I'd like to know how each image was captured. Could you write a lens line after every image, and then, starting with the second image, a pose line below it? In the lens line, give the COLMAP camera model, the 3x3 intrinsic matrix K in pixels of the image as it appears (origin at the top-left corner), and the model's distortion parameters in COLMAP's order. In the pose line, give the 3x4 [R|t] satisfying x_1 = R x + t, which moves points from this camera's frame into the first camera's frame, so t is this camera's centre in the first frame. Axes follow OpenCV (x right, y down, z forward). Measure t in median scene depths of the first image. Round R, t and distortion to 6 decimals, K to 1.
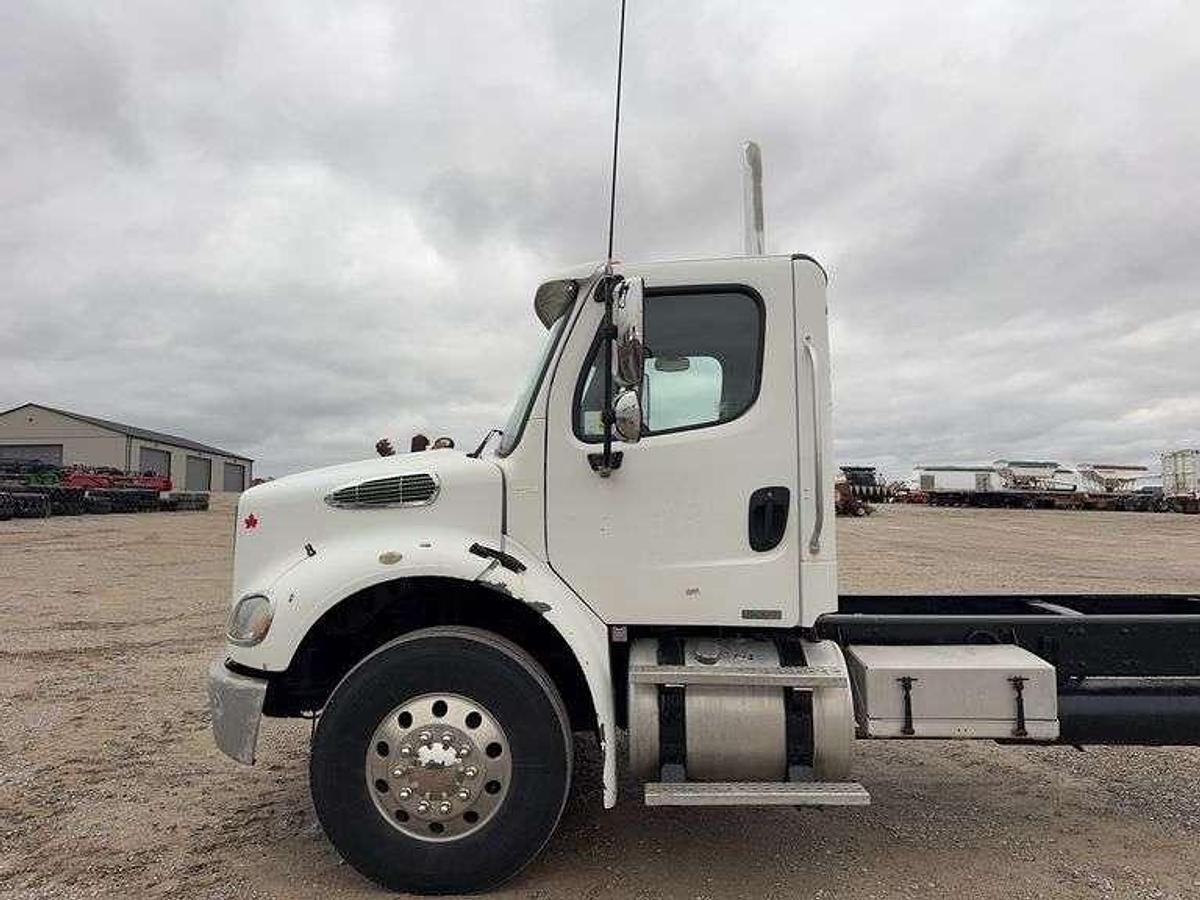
lens RADIAL K [[835.5, 0, 602.7], [0, 835.5, 439.2], [0, 0, 1]] dist [0.032072, -0.005380]
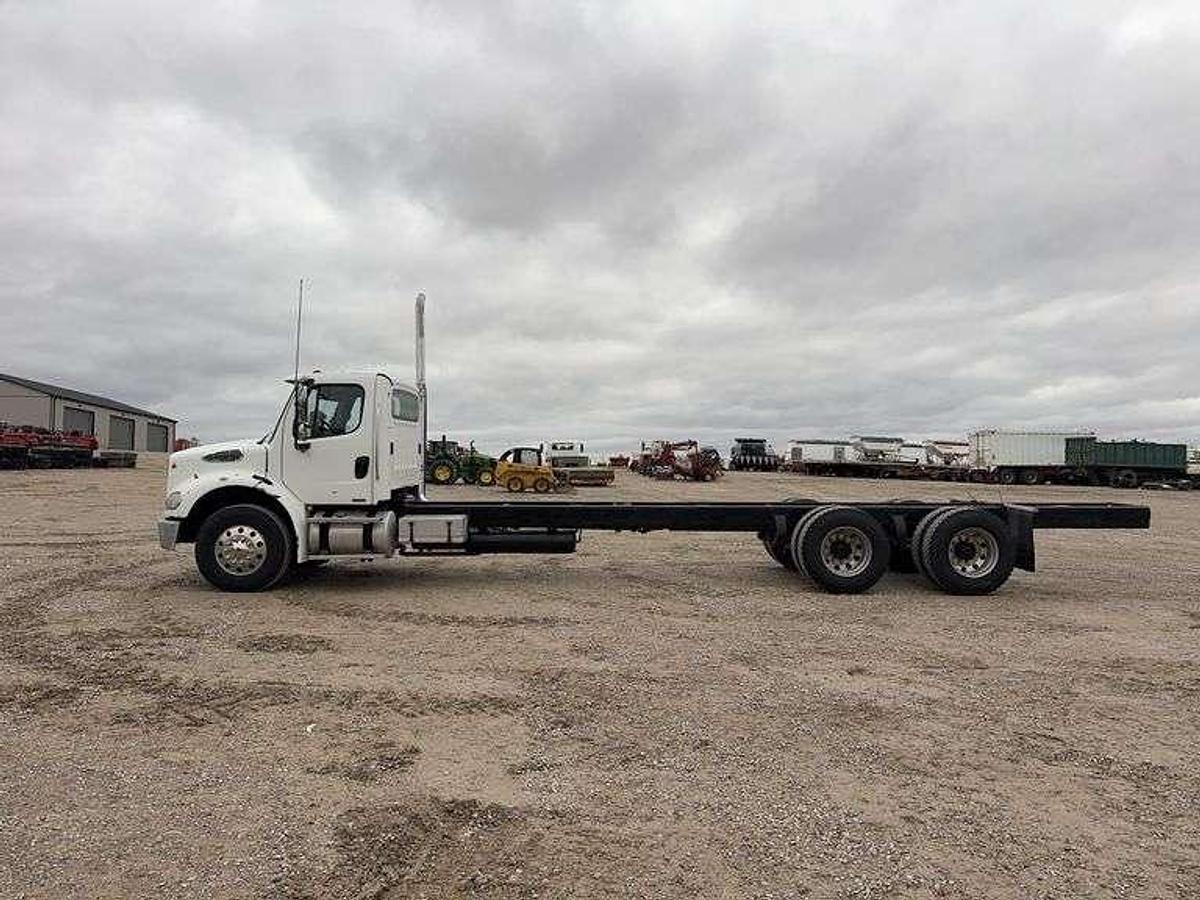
lens RADIAL K [[874.6, 0, 574.3], [0, 874.6, 448.9], [0, 0, 1]] dist [0.086743, -0.028785]
pose [[0.999497, 0.016958, 0.026811, 0.070547], [-0.018348, 0.998454, 0.052464, -0.011653], [-0.025880, -0.052929, 0.998263, -0.168074]]
